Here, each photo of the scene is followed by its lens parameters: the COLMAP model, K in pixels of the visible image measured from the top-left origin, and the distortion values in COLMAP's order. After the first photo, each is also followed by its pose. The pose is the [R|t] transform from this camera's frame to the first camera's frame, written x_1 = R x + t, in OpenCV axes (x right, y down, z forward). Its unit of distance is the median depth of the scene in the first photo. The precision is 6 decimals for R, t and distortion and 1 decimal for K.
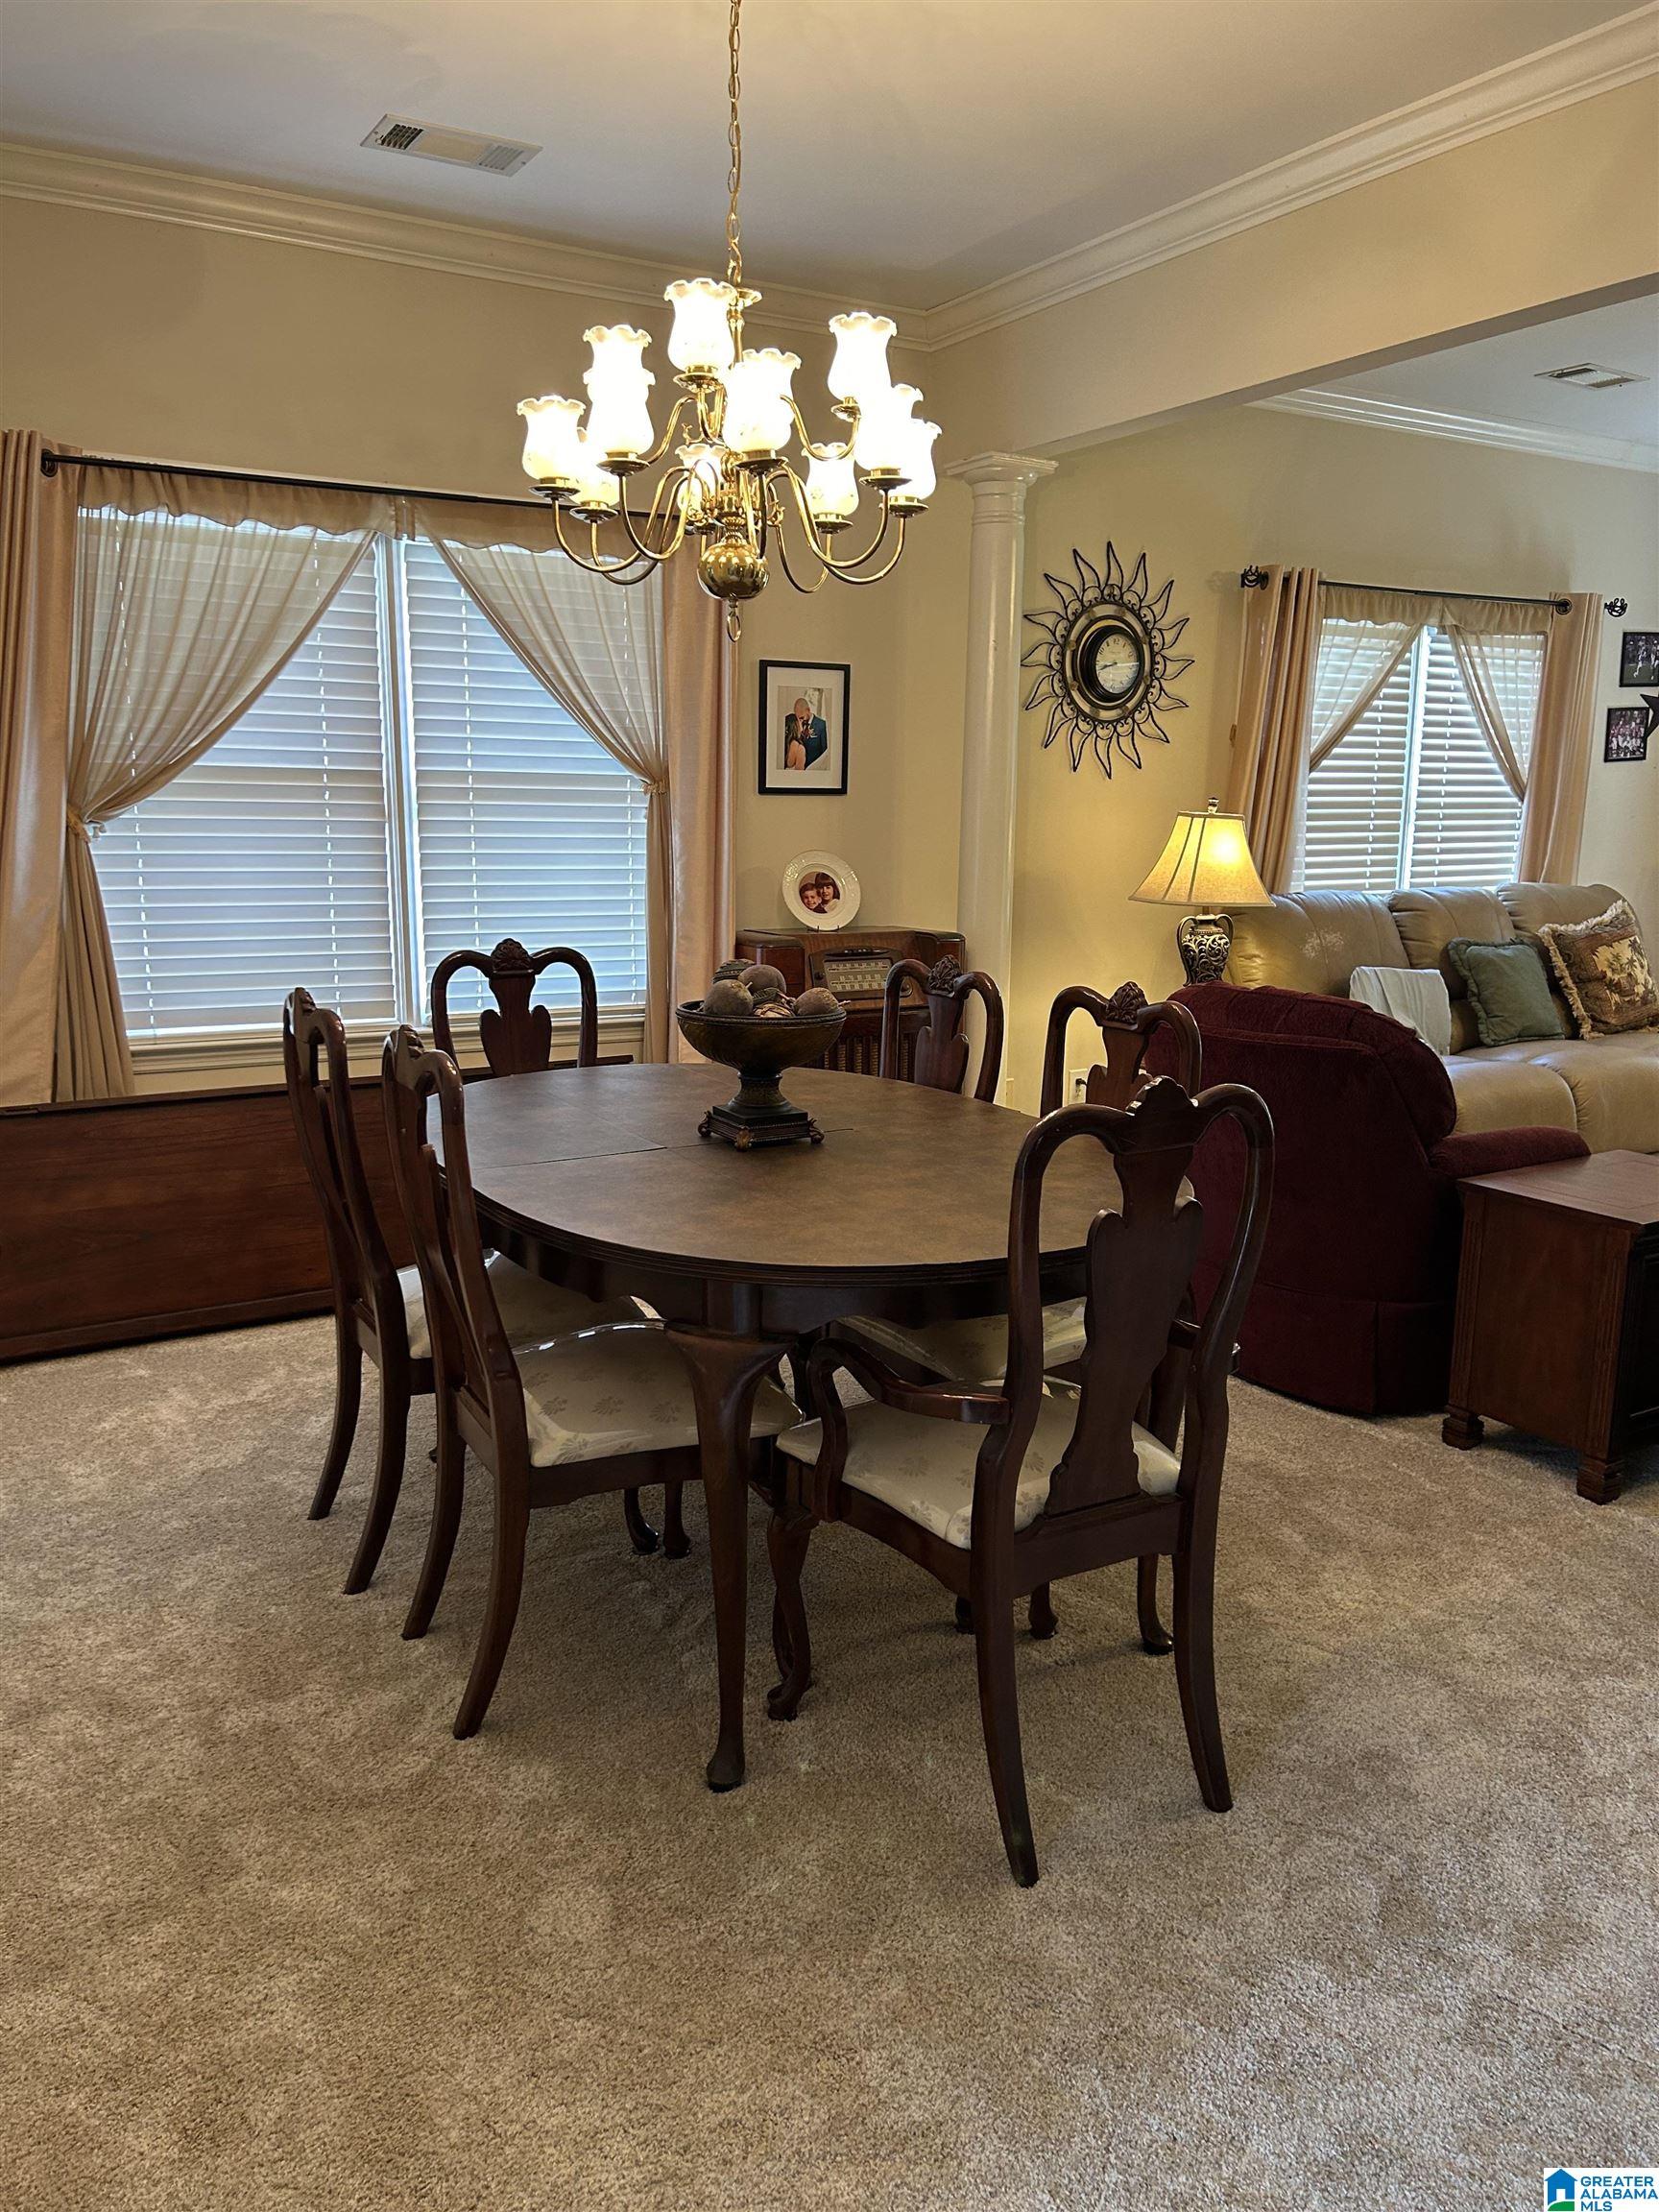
lens RADIAL K [[1675.6, 0, 787.2], [0, 1675.6, 1136.8], [0, 0, 1]] dist [0.053206, -0.074861]
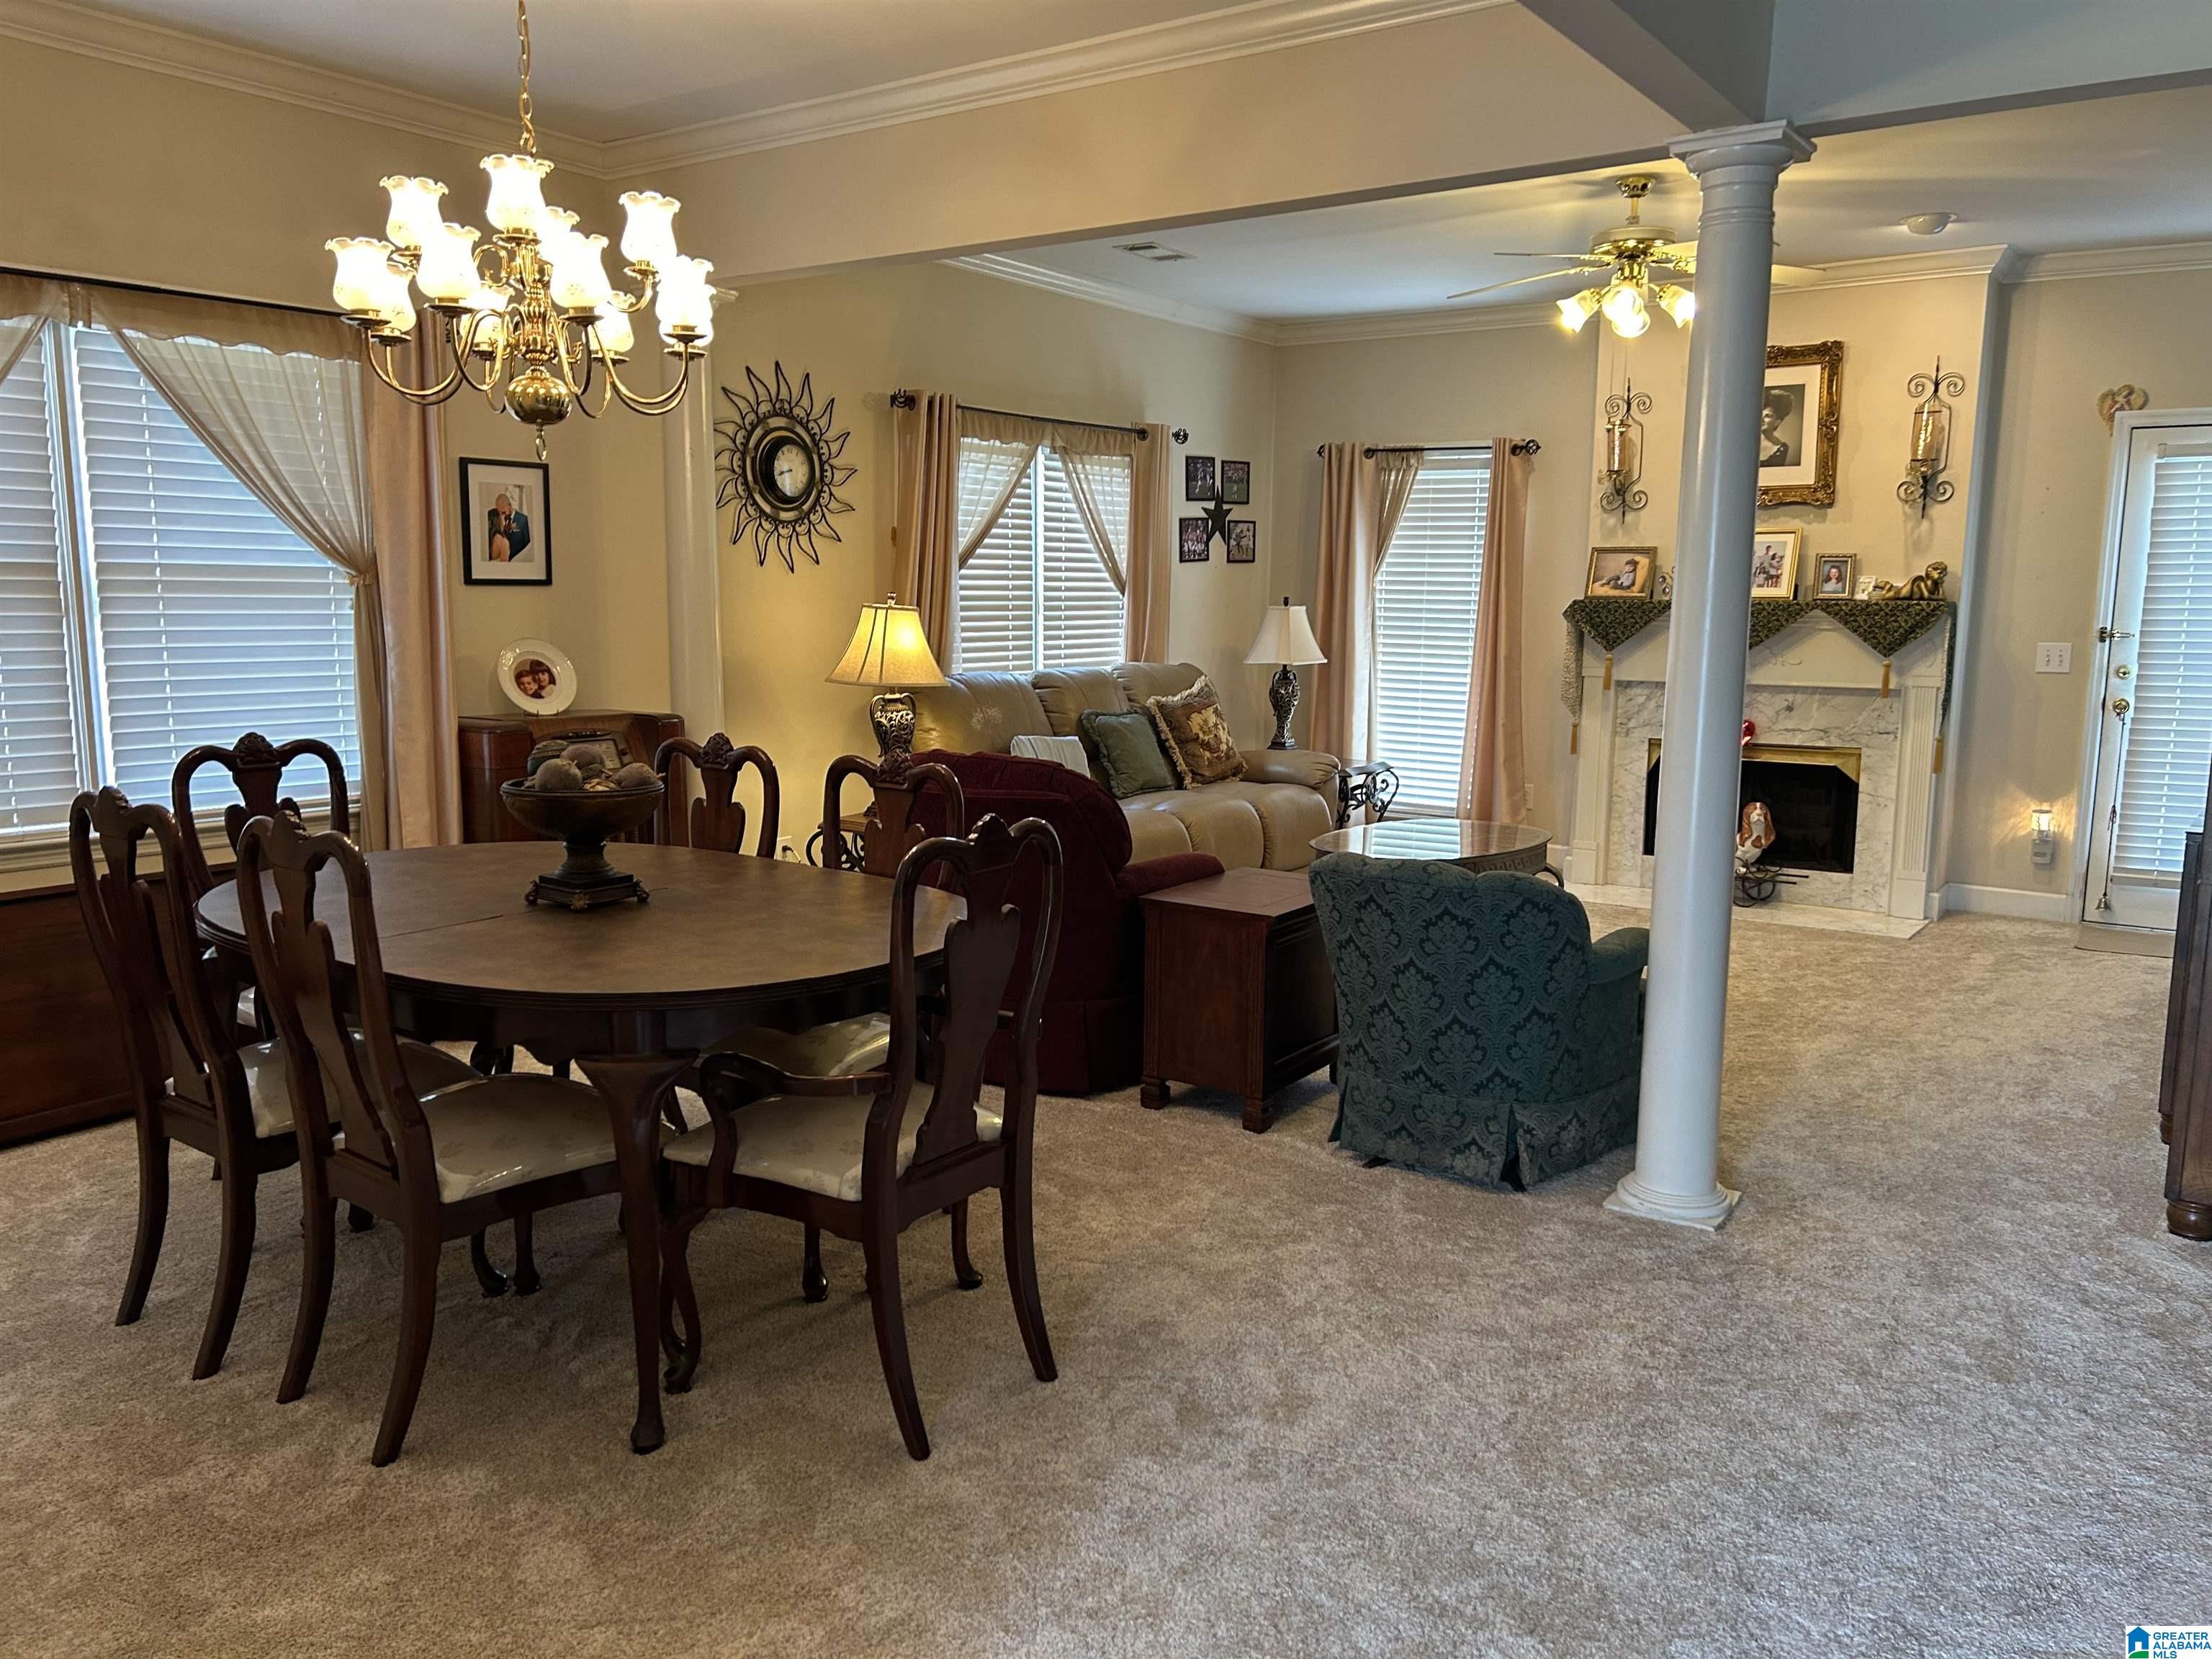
lens RADIAL K [[1675.6, 0, 1119.9], [0, 1675.6, 870.8], [0, 0, 1]] dist [0.053206, -0.074861]
pose [[0.909000, -0.067207, 0.411343, -0.105081], [0.078352, 0.996873, -0.010272, 0.013520], [-0.409366, 0.041566, 0.911423, -0.114171]]
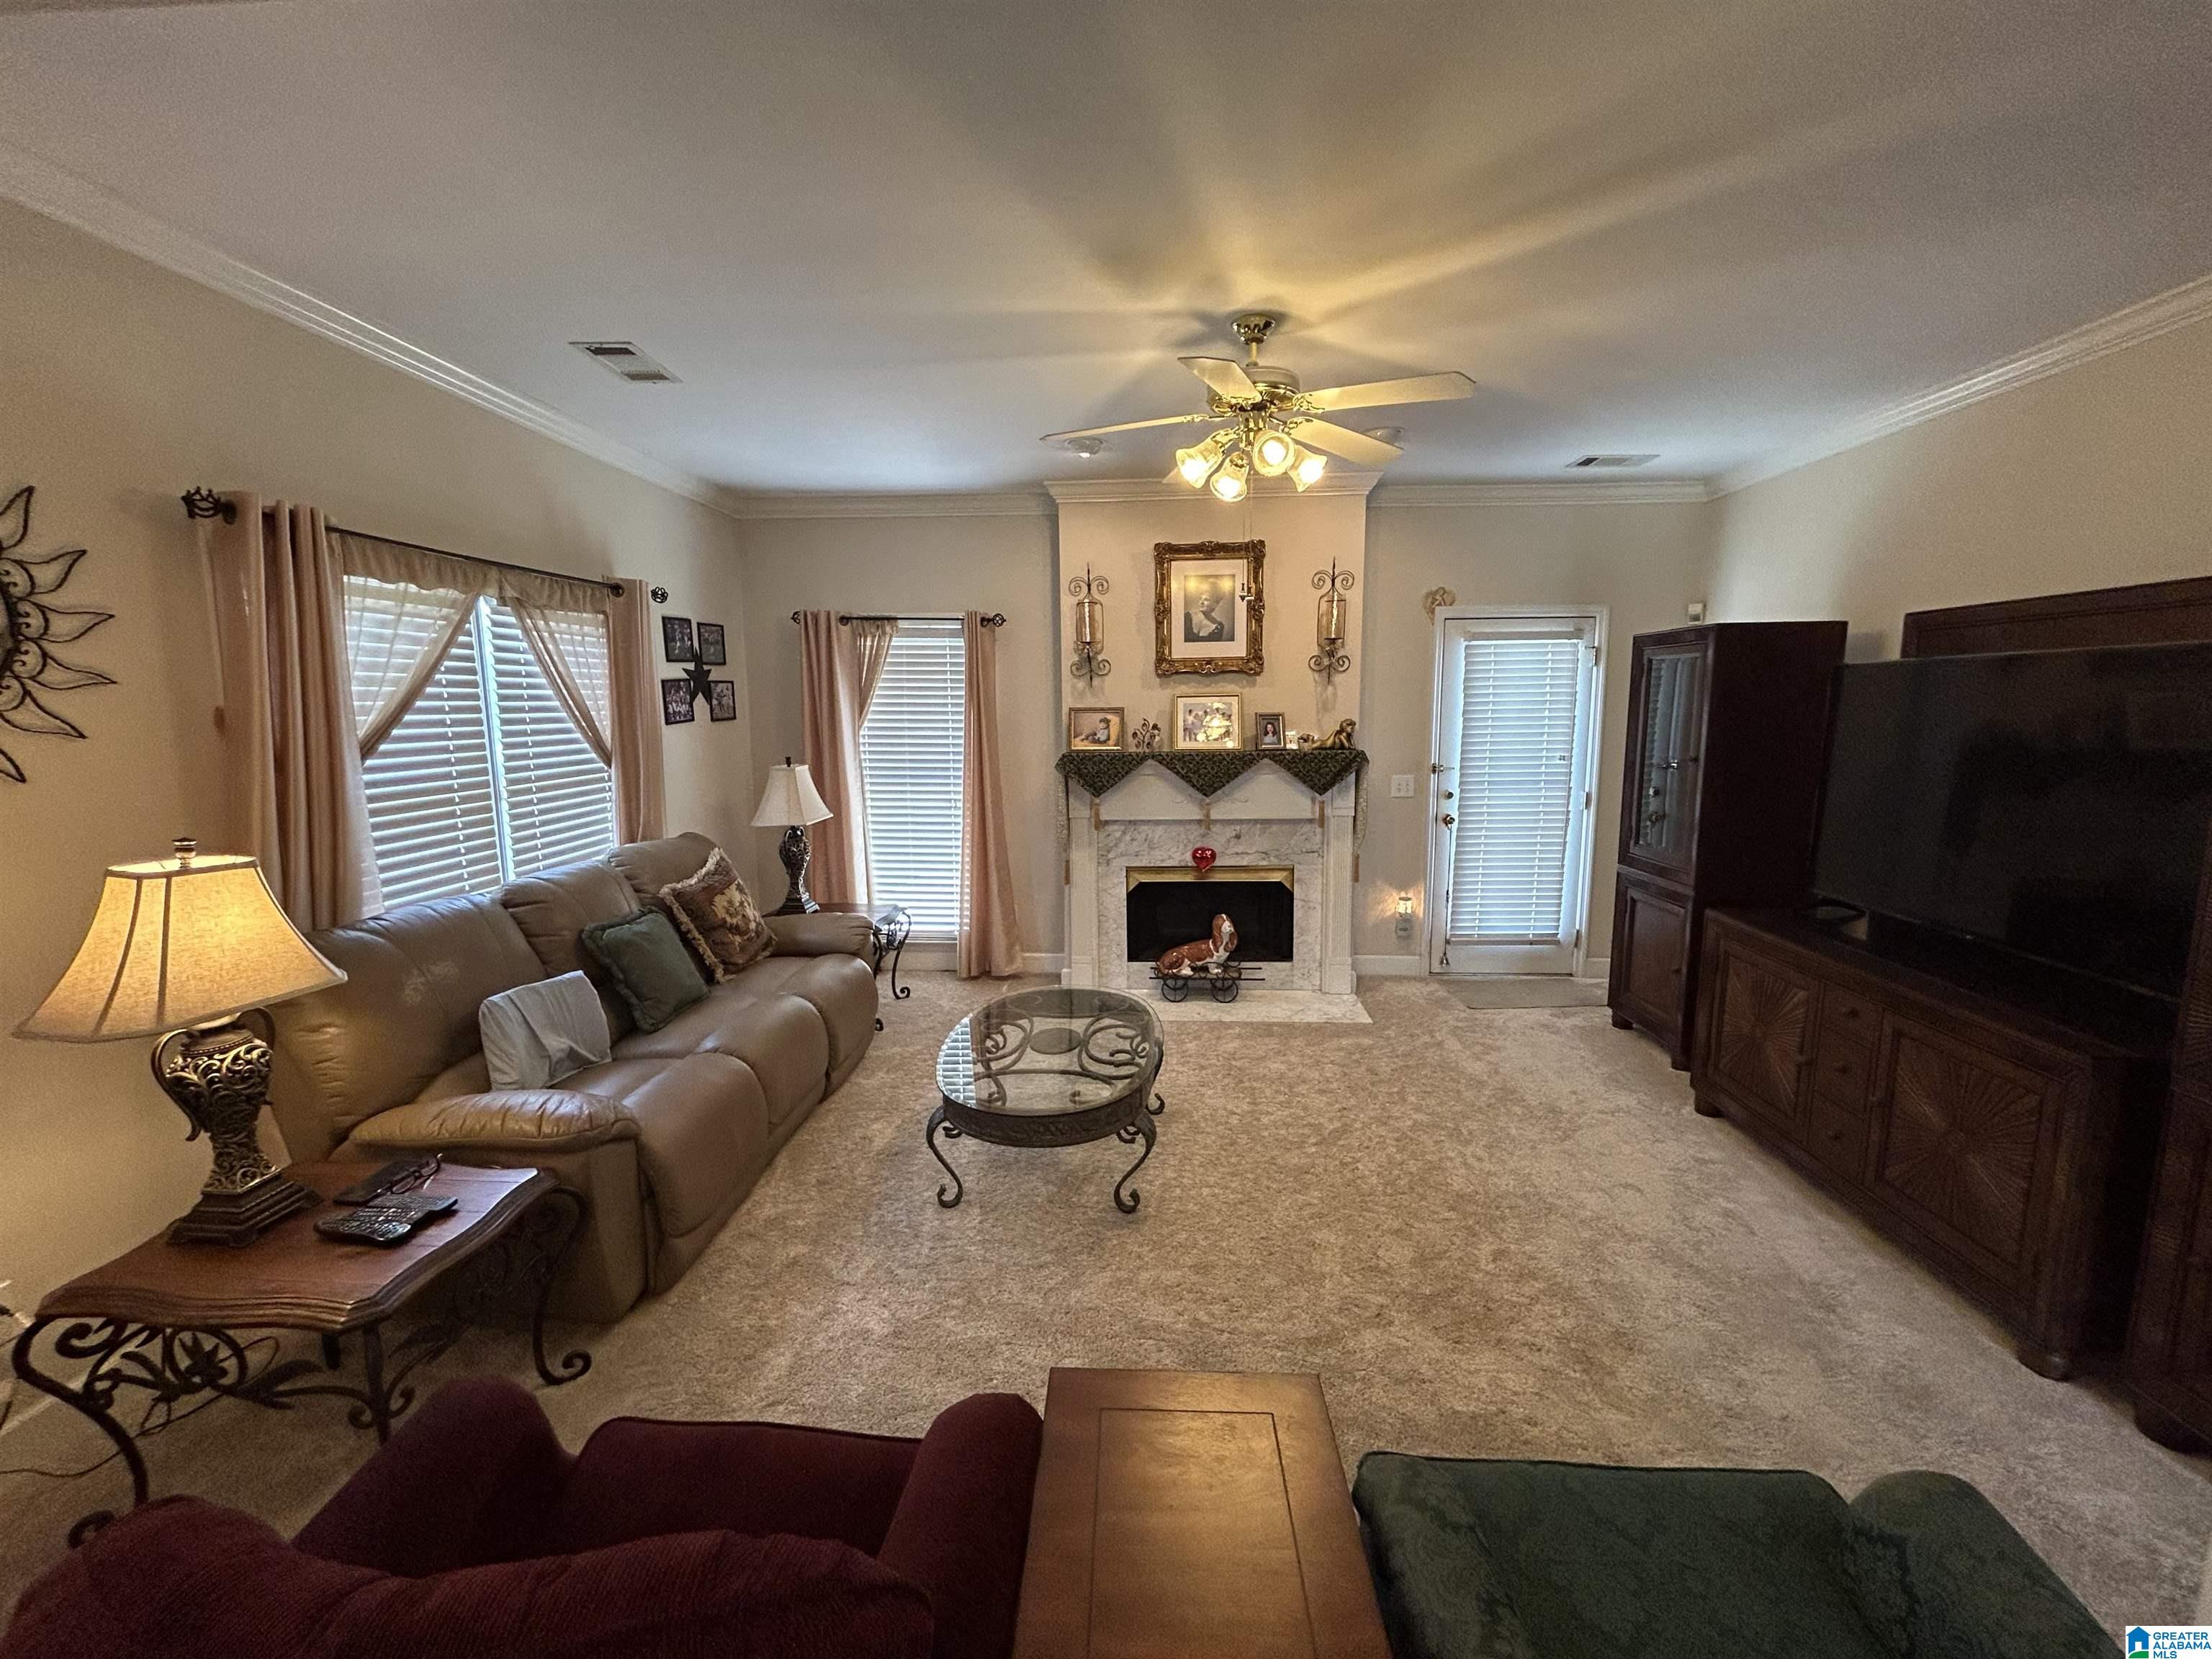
lens RADIAL K [[893.7, 0, 1094.9], [0, 893.7, 824.2], [0, 0, 1]] dist [0.012329, -0.000155]
pose [[0.554009, -0.125012, 0.823071, 0.197742], [0.173534, 0.984285, 0.032693, -0.190832], [-0.814224, 0.124719, 0.566997, 0.644181]]
